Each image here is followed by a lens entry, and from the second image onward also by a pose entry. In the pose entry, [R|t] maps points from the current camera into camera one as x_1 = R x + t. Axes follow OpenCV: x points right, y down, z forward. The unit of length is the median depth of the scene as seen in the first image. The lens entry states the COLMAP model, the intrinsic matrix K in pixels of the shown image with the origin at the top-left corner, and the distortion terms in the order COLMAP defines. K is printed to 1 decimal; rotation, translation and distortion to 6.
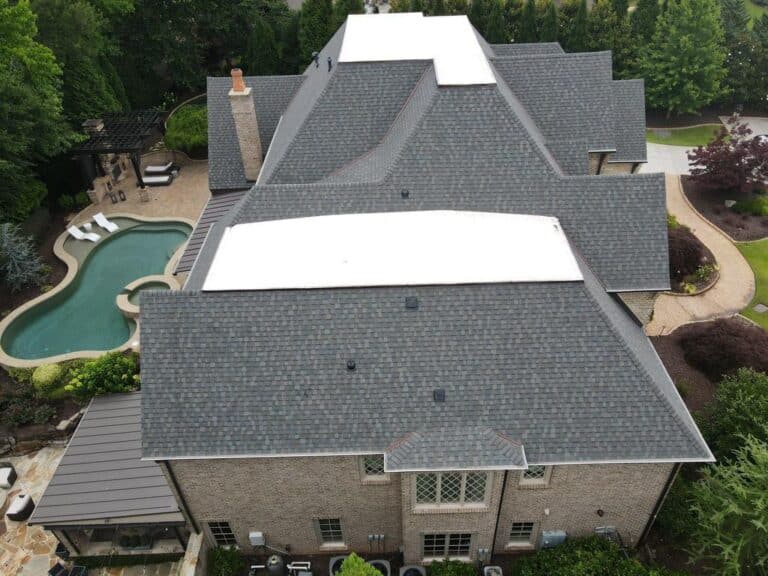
lens RADIAL K [[558.0, 0, 386.7], [0, 558.0, 290.3], [0, 0, 1]] dist [0.009514, 0.005526]
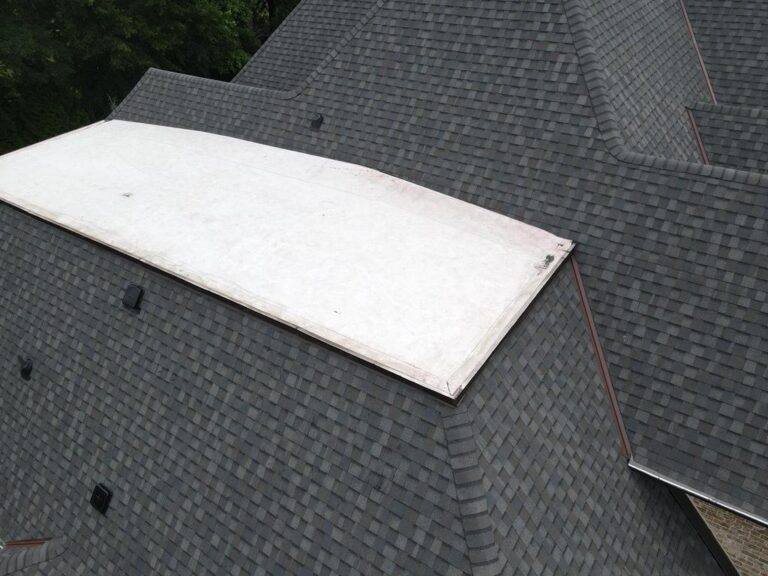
lens RADIAL K [[558.0, 0, 386.7], [0, 558.0, 290.3], [0, 0, 1]] dist [0.009514, 0.005526]
pose [[0.822933, 0.324190, -0.466565, 0.457980], [-0.336855, 0.939718, 0.058810, -0.087528], [0.457505, 0.108768, 0.882530, 0.671034]]
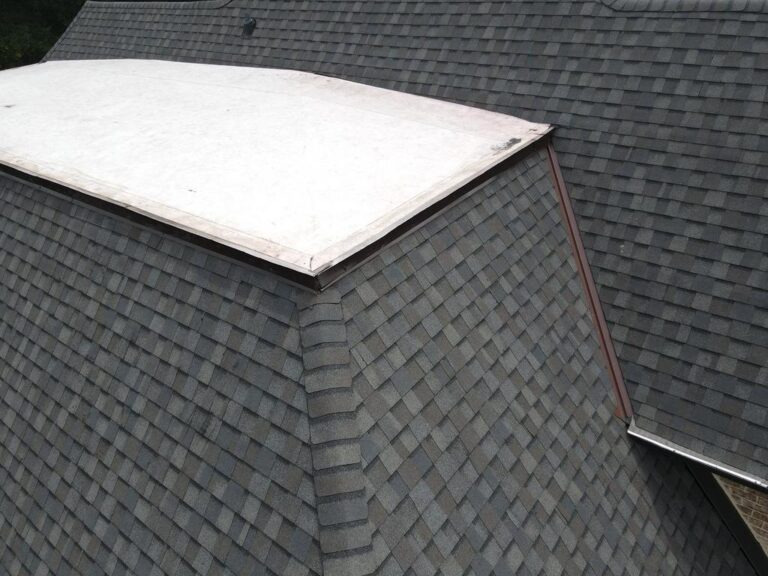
lens RADIAL K [[558.0, 0, 386.7], [0, 558.0, 290.3], [0, 0, 1]] dist [0.009514, 0.005526]
pose [[0.790793, 0.302454, -0.532134, 0.486193], [-0.351623, 0.936093, 0.009518, -0.025105], [0.501006, 0.179584, 0.846606, 0.839629]]
